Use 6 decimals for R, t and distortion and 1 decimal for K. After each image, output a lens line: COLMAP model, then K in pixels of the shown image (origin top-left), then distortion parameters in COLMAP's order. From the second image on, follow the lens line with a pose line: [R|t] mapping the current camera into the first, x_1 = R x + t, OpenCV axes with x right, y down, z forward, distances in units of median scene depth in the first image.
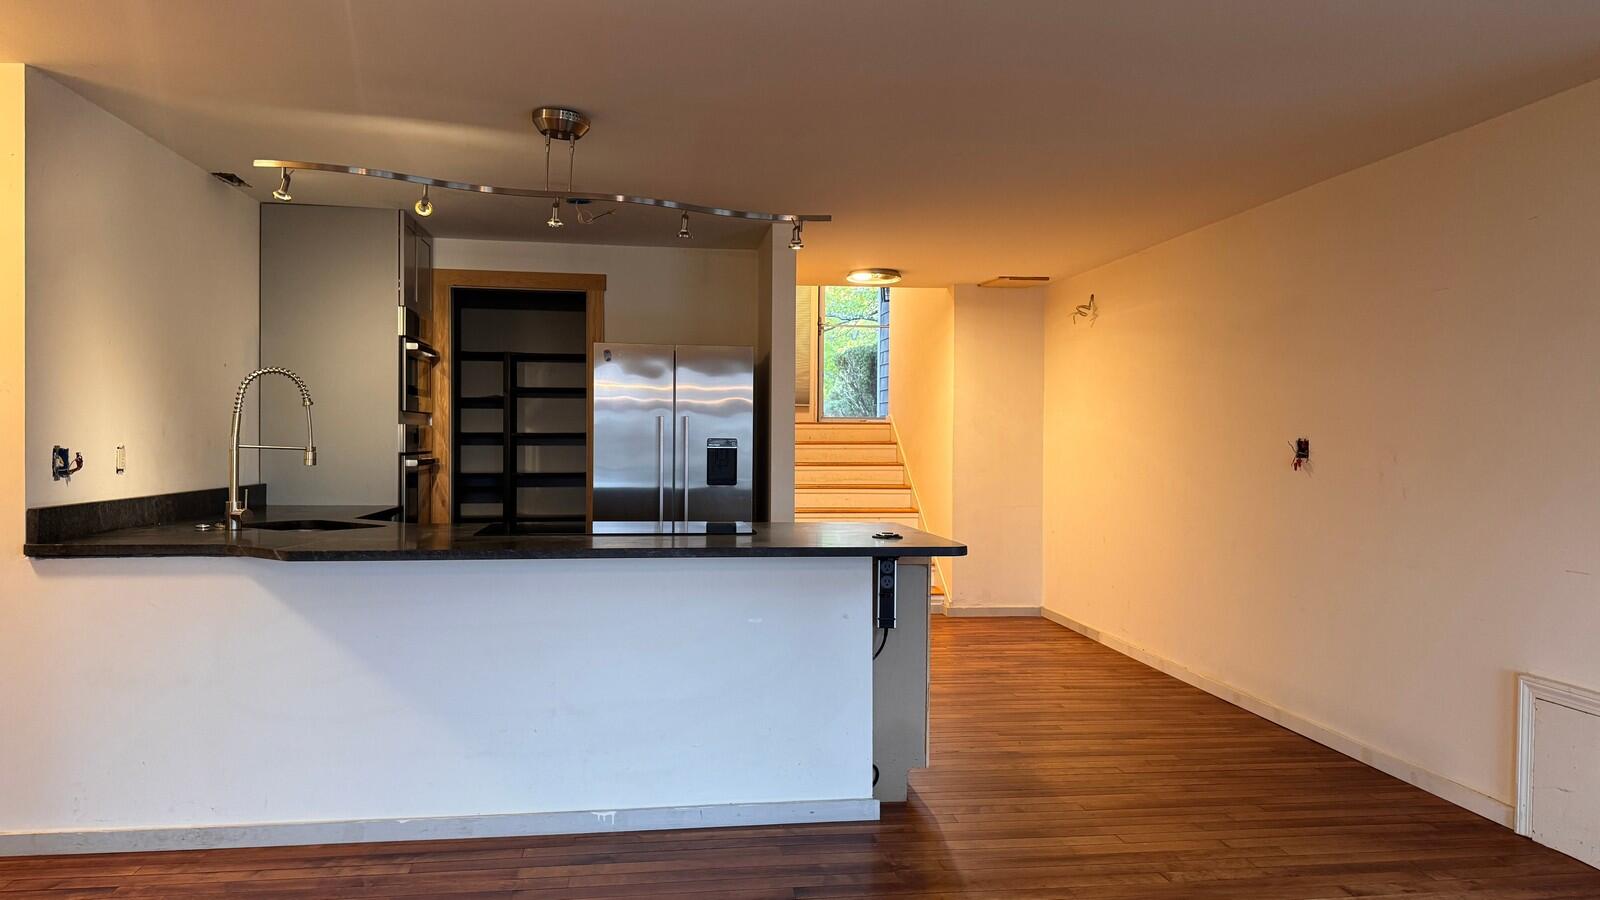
lens RADIAL K [[1103.7, 0, 800.0], [0, 1103.7, 450.0], [0, 0, 1]] dist [-0.003635, -0.000560]
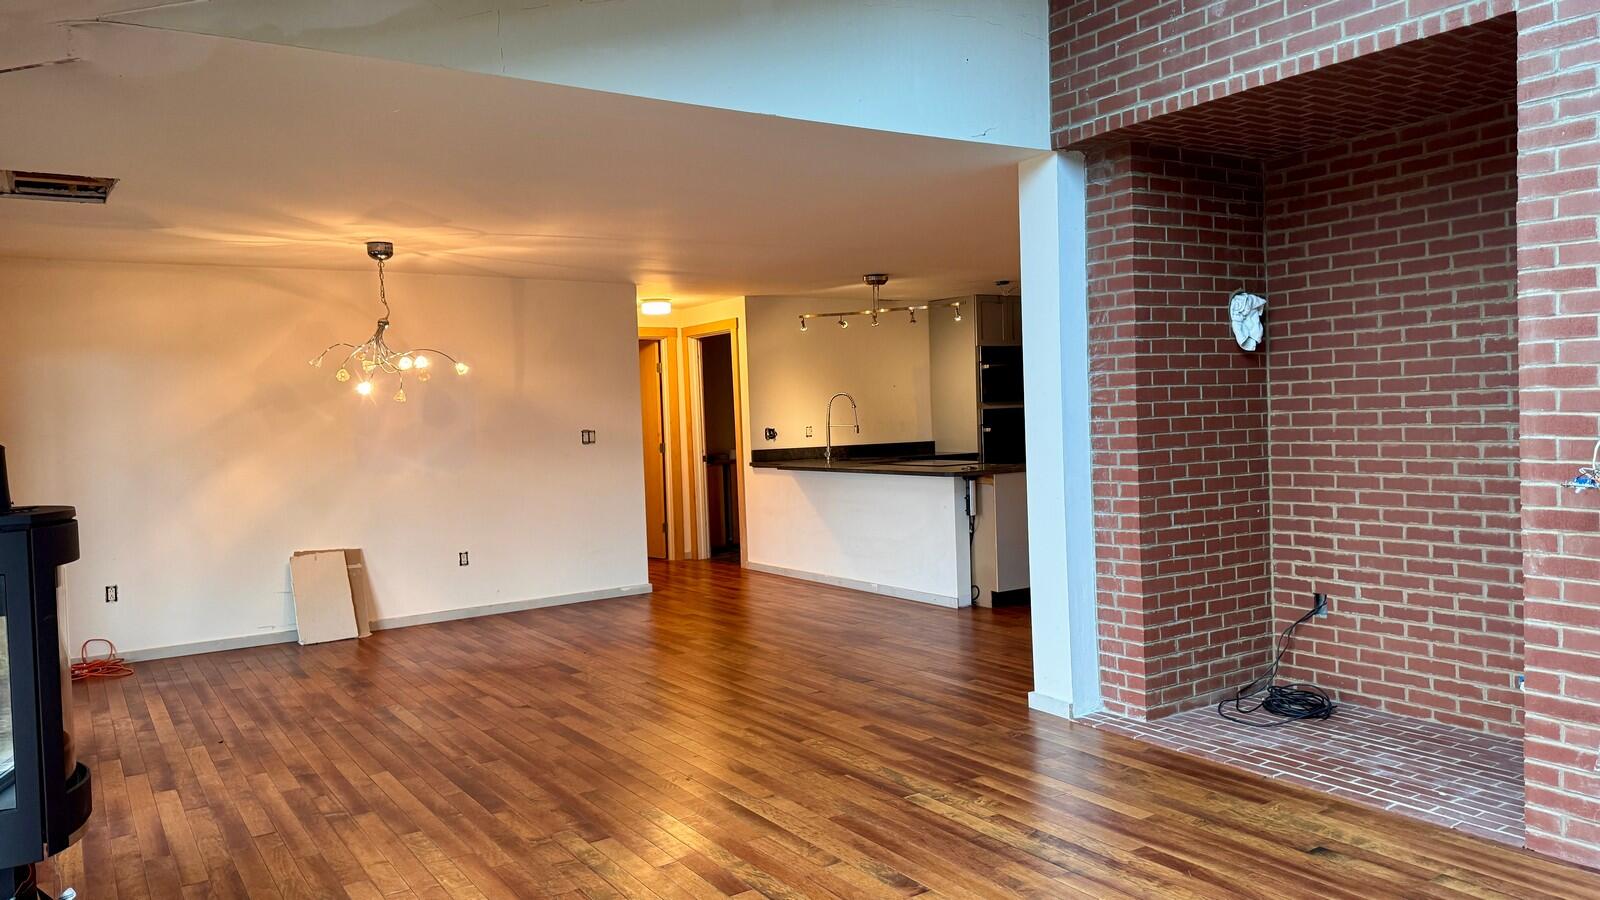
lens RADIAL K [[1122.1, 0, 804.6], [0, 1122.1, 477.4], [0, 0, 1]] dist [0.052607, -0.000924]
pose [[0.449599, 0.037656, -0.892436, 1.166419], [0.026653, 0.998101, 0.055542, -0.020973], [0.892833, -0.048758, 0.447741, -0.117683]]
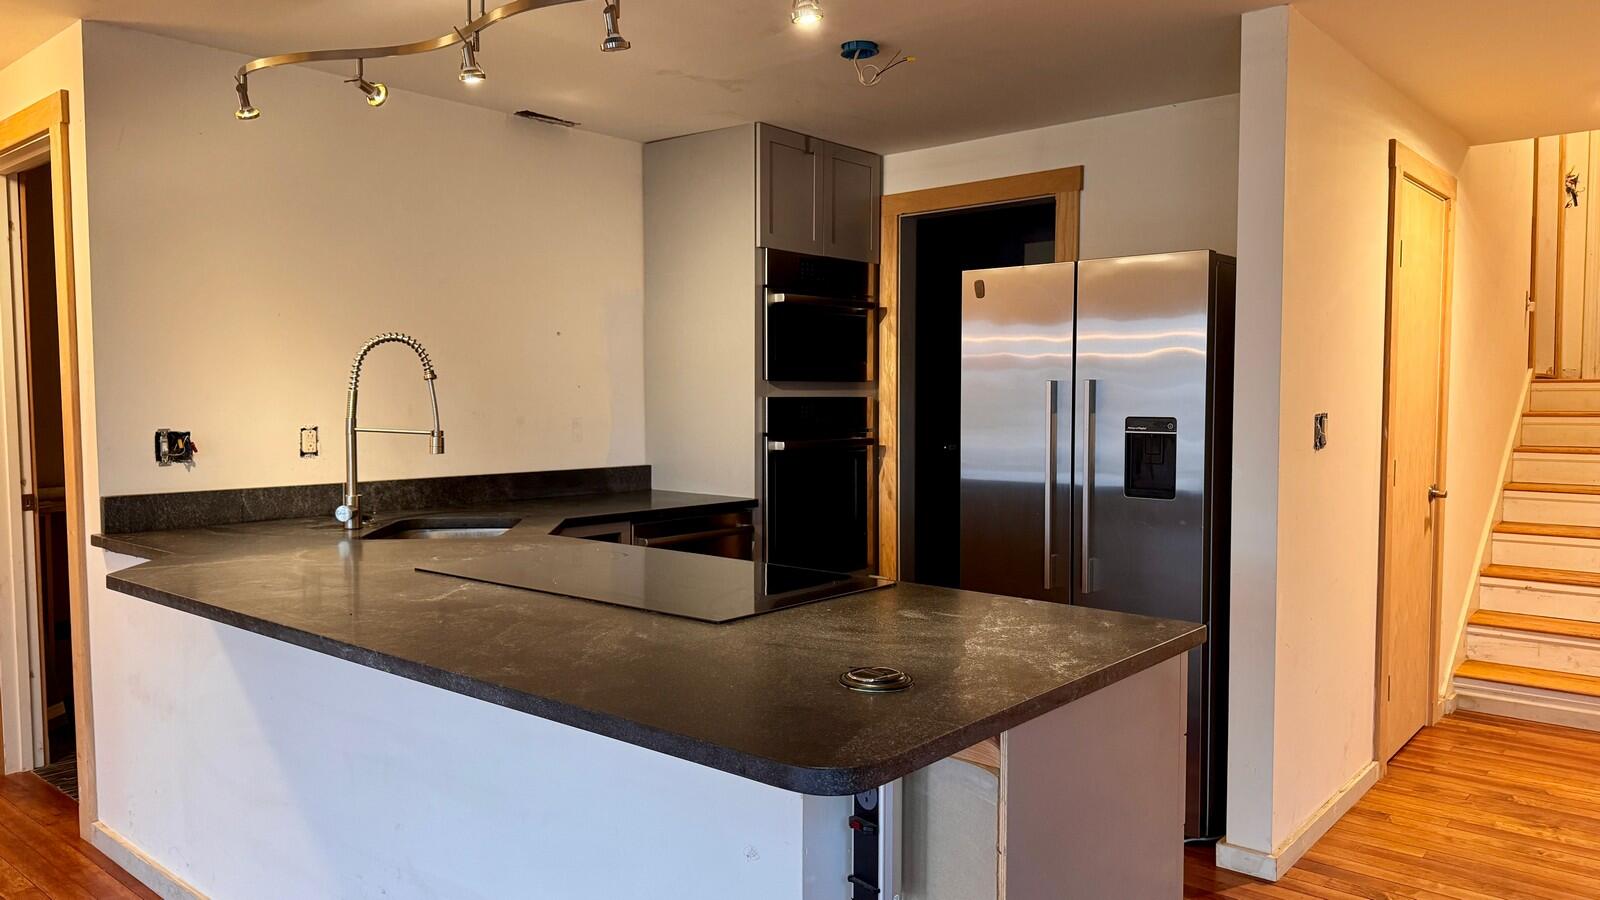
lens RADIAL K [[1122.1, 0, 804.6], [0, 1122.1, 477.4], [0, 0, 1]] dist [0.052607, -0.000924]
pose [[0.674250, 0.047070, -0.737001, 0.250324], [-0.003484, 0.998158, 0.060562, -0.014447], [0.738495, -0.038266, 0.673173, 0.459639]]
